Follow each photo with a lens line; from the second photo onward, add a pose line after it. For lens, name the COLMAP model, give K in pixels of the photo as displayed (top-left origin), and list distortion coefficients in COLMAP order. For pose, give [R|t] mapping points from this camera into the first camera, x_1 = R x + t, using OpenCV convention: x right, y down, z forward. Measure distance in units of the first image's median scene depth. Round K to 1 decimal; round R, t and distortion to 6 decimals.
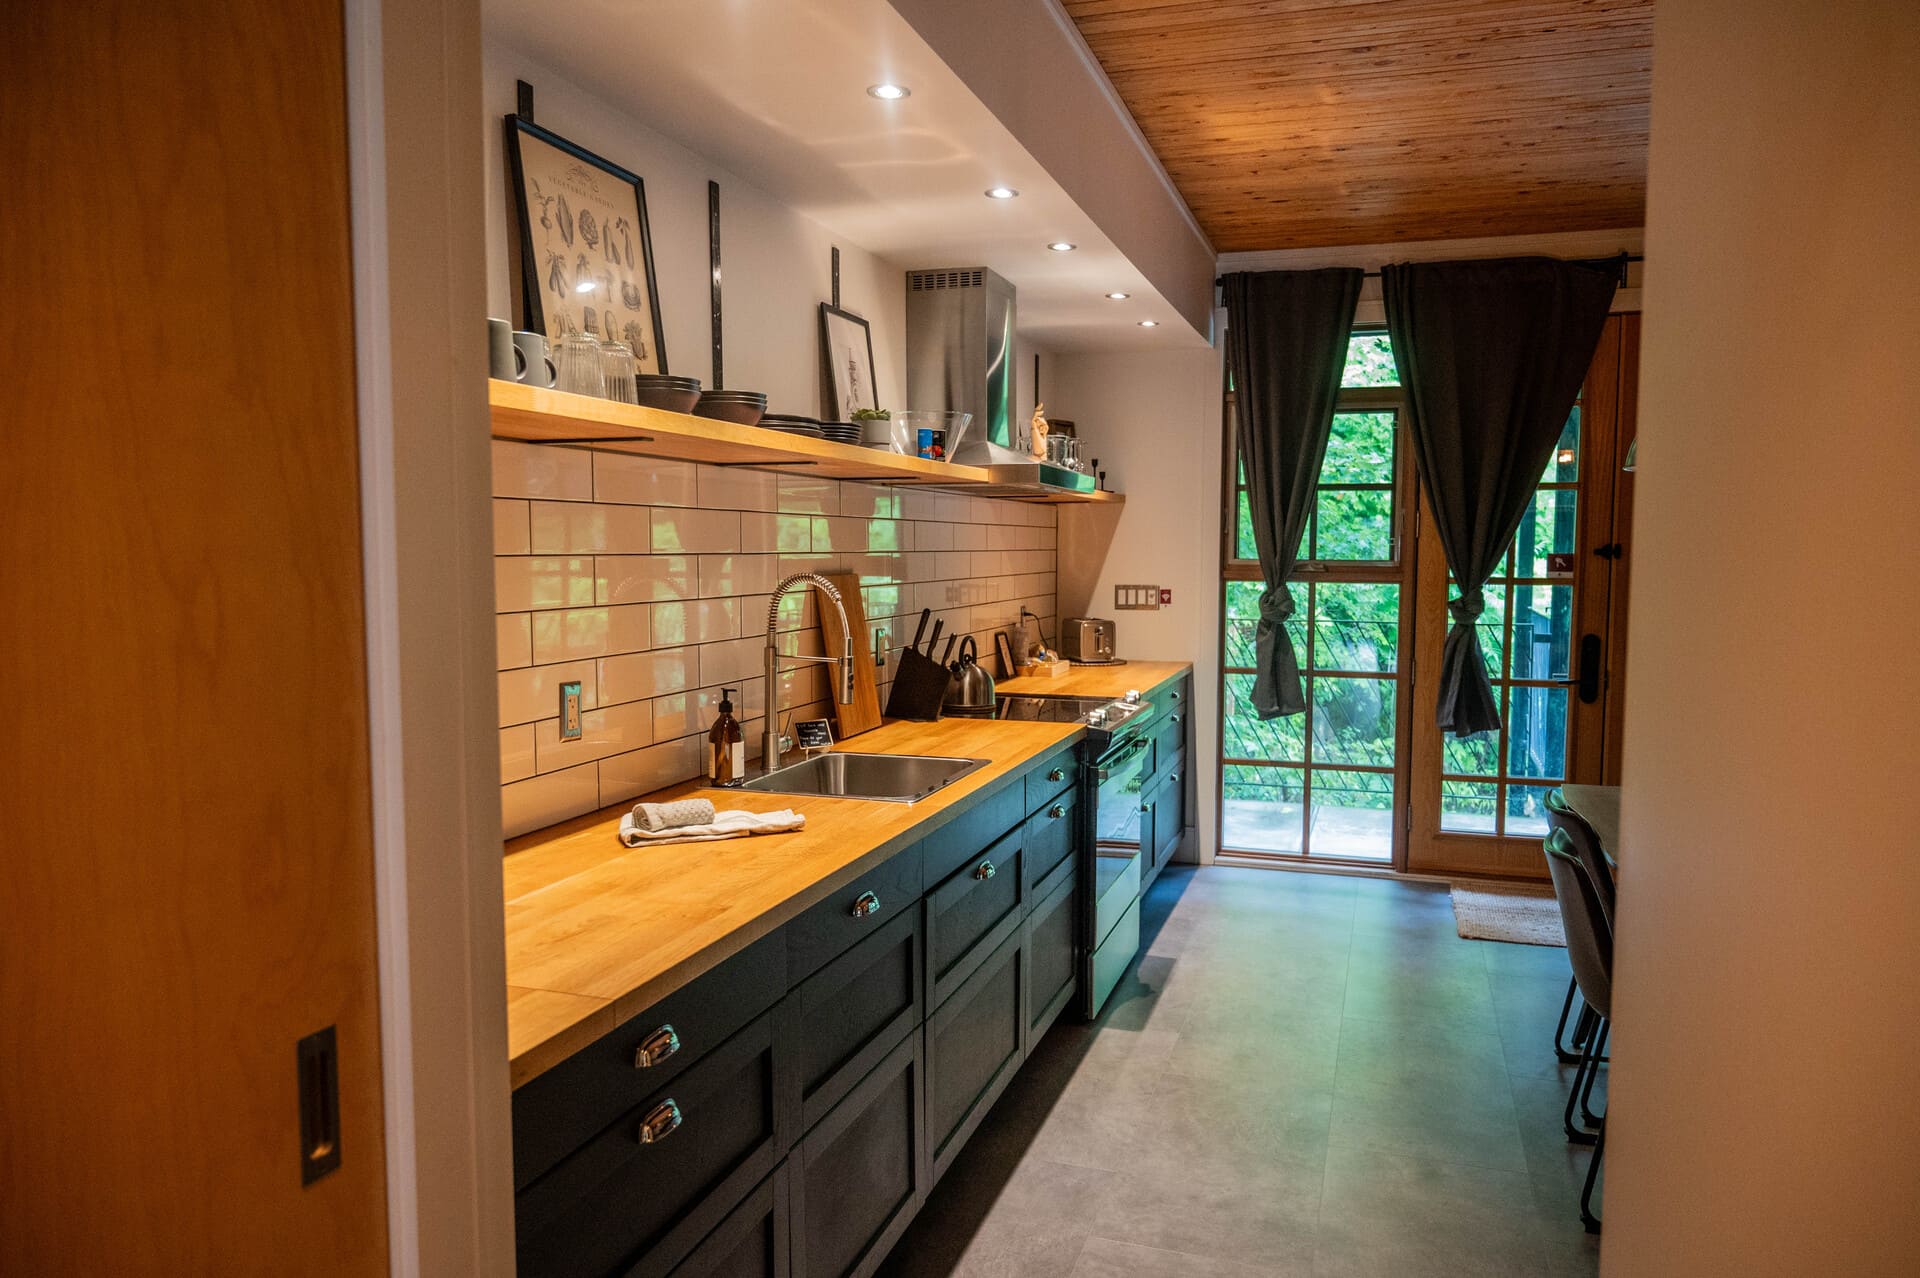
lens RADIAL K [[1305.8, 0, 960.0], [0, 1305.8, 639.0], [0, 0, 1]] dist [0.000871, 0.000200]
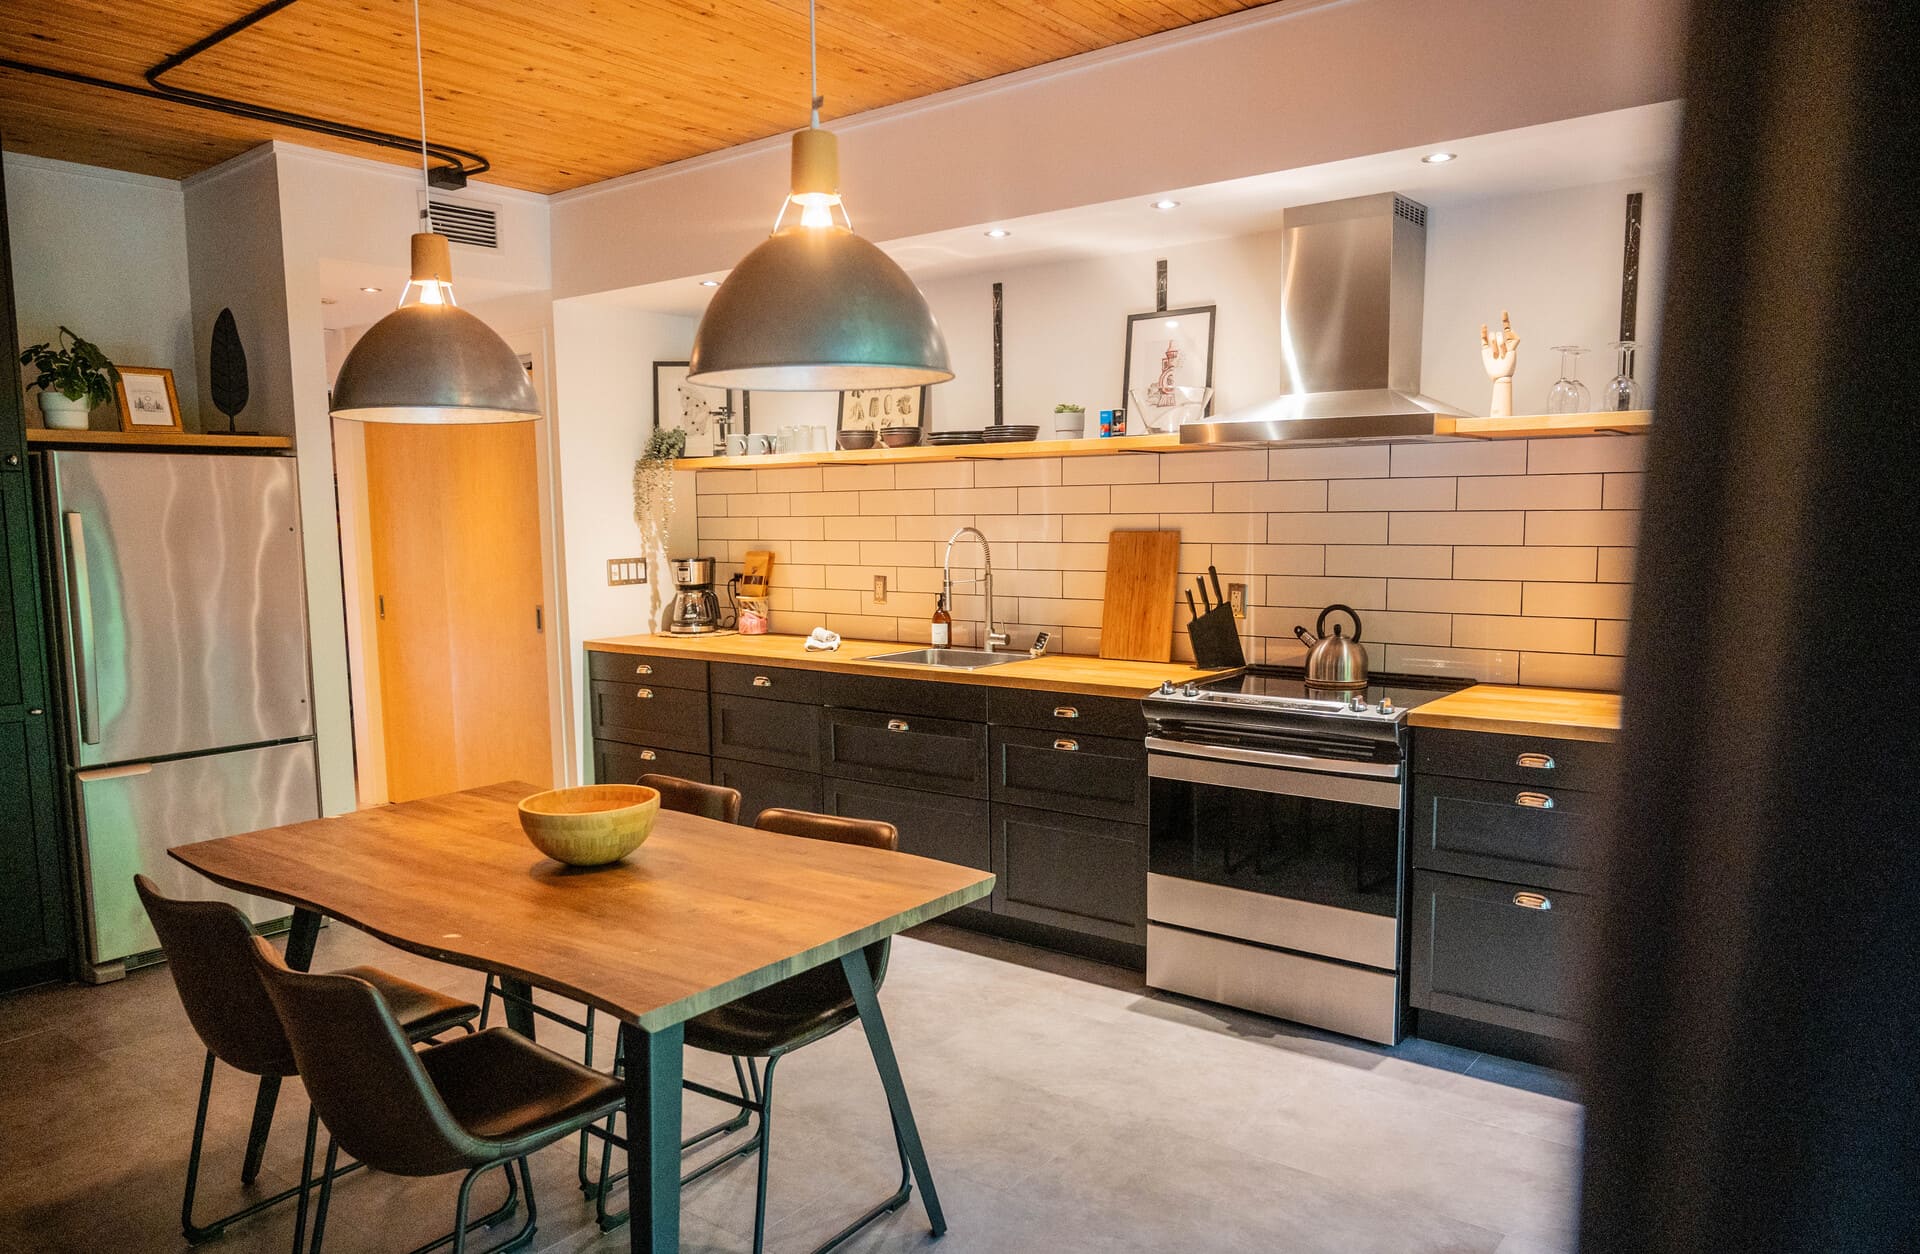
lens RADIAL K [[1310.0, 0, 960.0], [0, 1310.0, 627.0], [0, 0, 1]] dist [0.000221, 0.000030]
pose [[-0.339590, 0.089576, -0.936298, 1.114292], [-0.049078, 0.992411, 0.112745, -0.088837], [0.939292, 0.084239, -0.332617, 1.238402]]
